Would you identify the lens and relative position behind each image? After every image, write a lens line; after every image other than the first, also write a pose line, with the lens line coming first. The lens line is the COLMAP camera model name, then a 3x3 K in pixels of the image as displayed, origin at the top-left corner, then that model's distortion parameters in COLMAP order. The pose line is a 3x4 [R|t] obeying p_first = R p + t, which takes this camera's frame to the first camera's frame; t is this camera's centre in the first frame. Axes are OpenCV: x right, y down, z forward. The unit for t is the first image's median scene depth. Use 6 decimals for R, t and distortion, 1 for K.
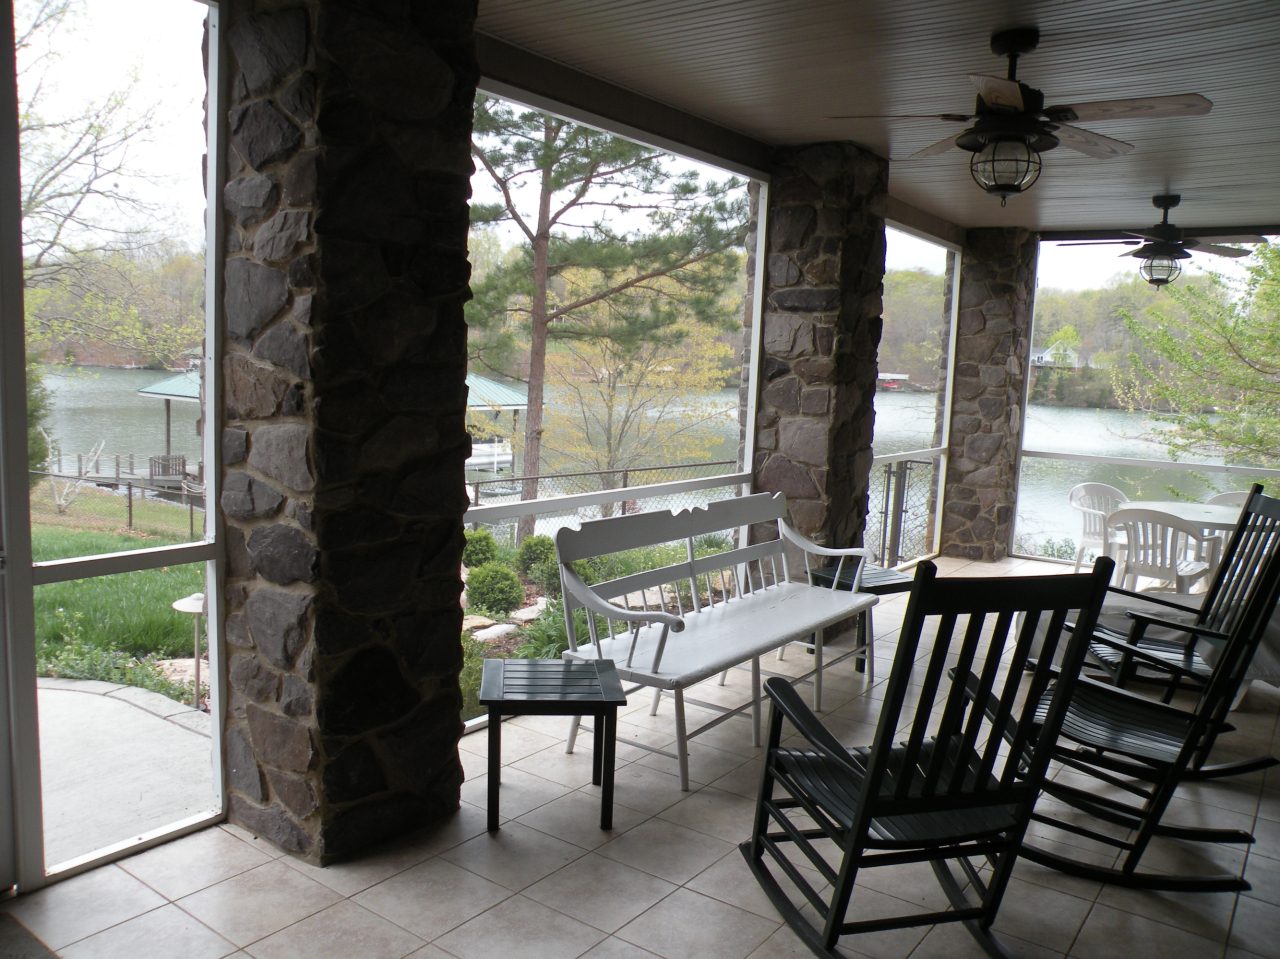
lens RADIAL K [[1040.0, 0, 640.0], [0, 1040.0, 479.5], [0, 0, 1]] dist [-0.151890, 0.158593]
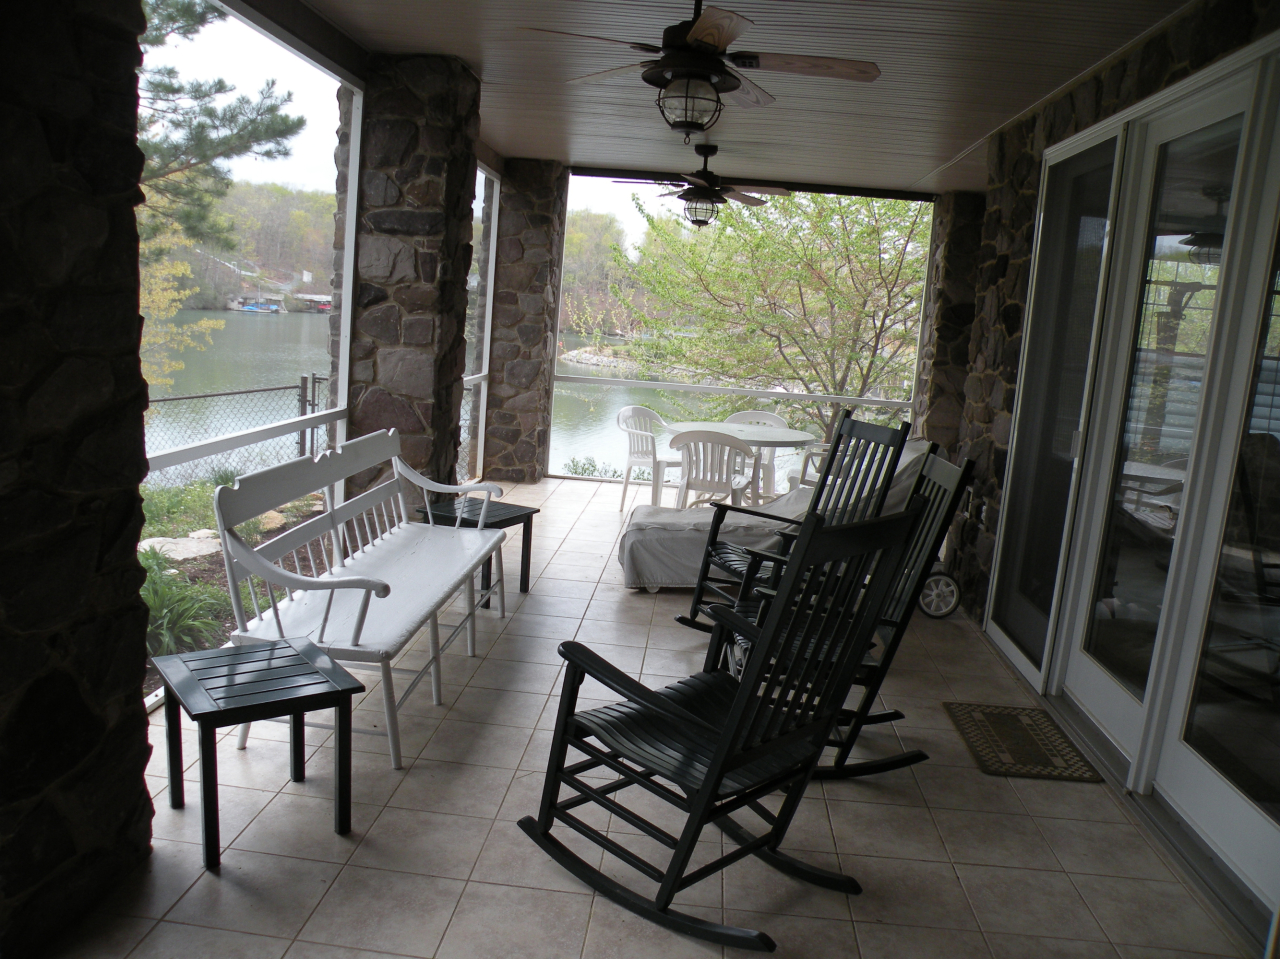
lens RADIAL K [[1002.1, 0, 640.0], [0, 1002.1, 479.5], [0, 0, 1]] dist [-0.156741, 0.128075]
pose [[0.850739, -0.063290, 0.521764, -0.138429], [0.020446, 0.995957, 0.087472, -0.014862], [-0.525191, -0.063748, 0.848593, 0.111193]]
